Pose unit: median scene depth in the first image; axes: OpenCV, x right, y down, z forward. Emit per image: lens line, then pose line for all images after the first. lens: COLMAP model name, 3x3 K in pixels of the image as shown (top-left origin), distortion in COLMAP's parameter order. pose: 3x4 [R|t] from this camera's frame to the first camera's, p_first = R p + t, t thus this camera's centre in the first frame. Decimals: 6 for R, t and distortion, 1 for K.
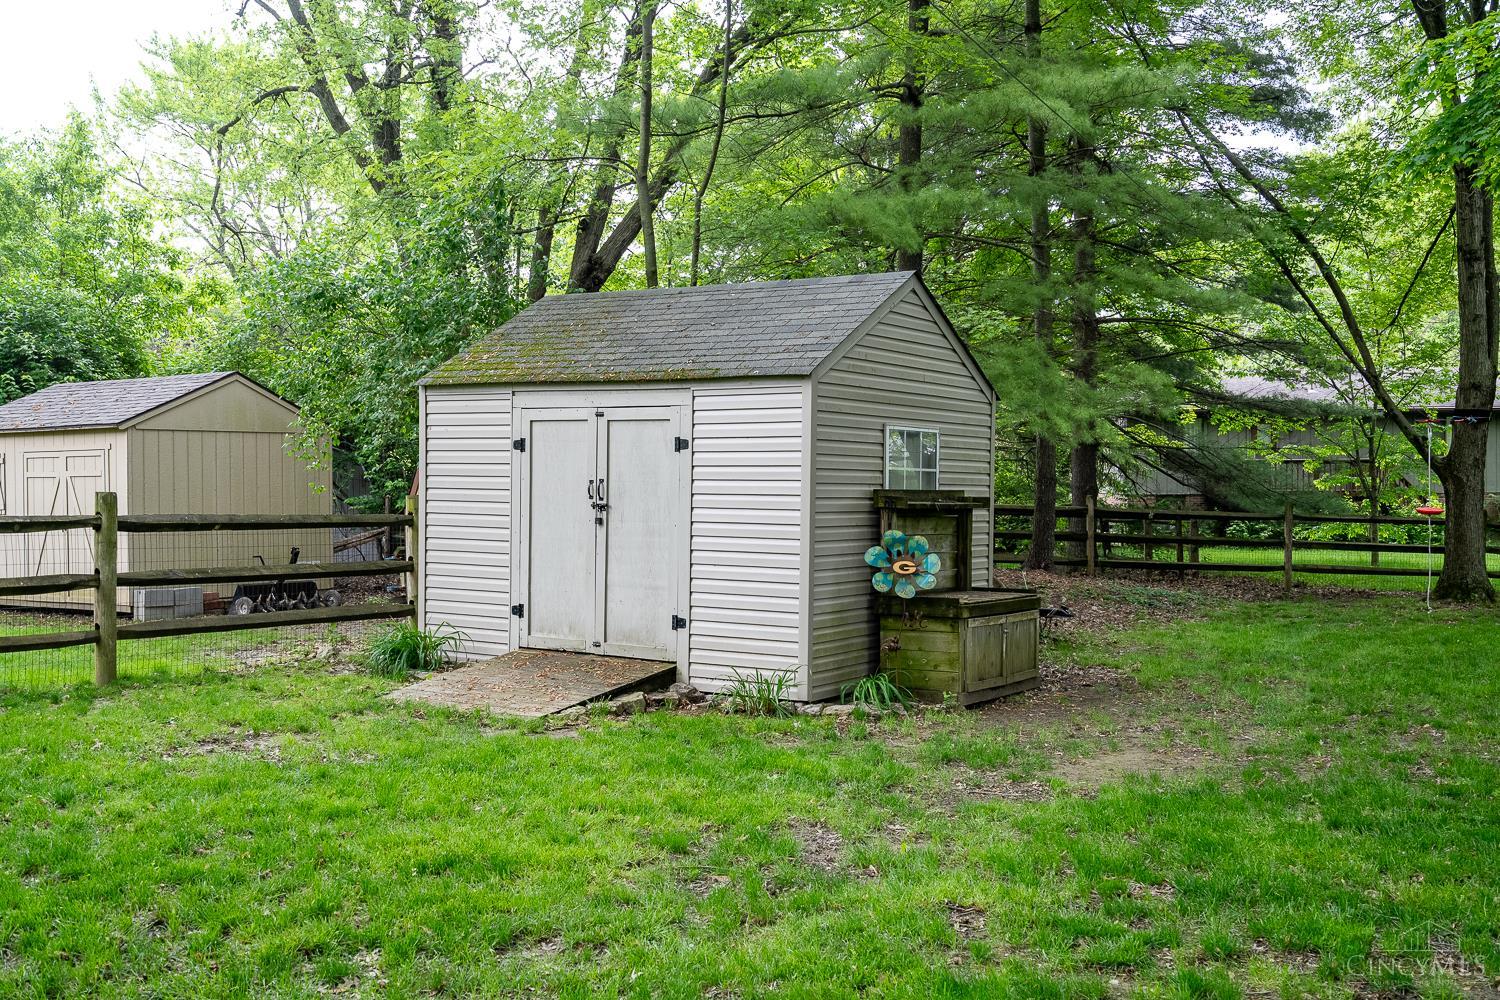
lens RADIAL K [[1513.4, 0, 750.4], [0, 1513.4, 495.8], [0, 0, 1]] dist [0.016621, 0.000000]
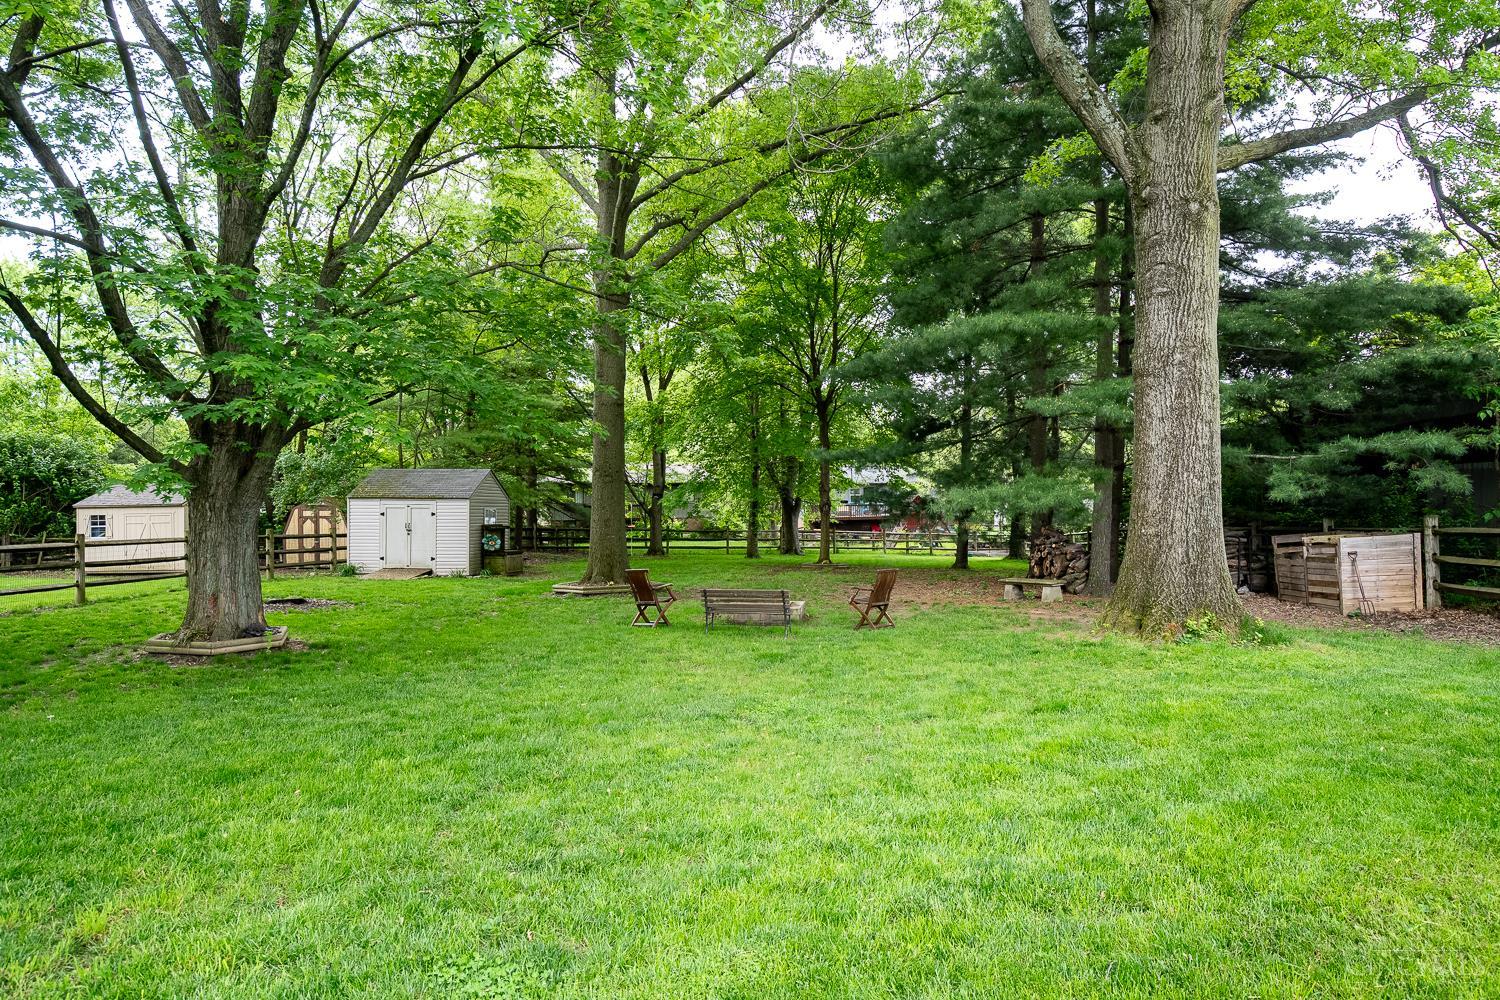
lens RADIAL K [[899.6, 0, 752.0], [0, 899.6, 495.9], [0, 0, 1]] dist [0.004308, 0.000559]
pose [[0.895826, -0.001314, 0.444403, -0.329652], [0.012338, 0.999684, -0.021914, -0.018801], [-0.444234, 0.025114, 0.895559, -1.429808]]
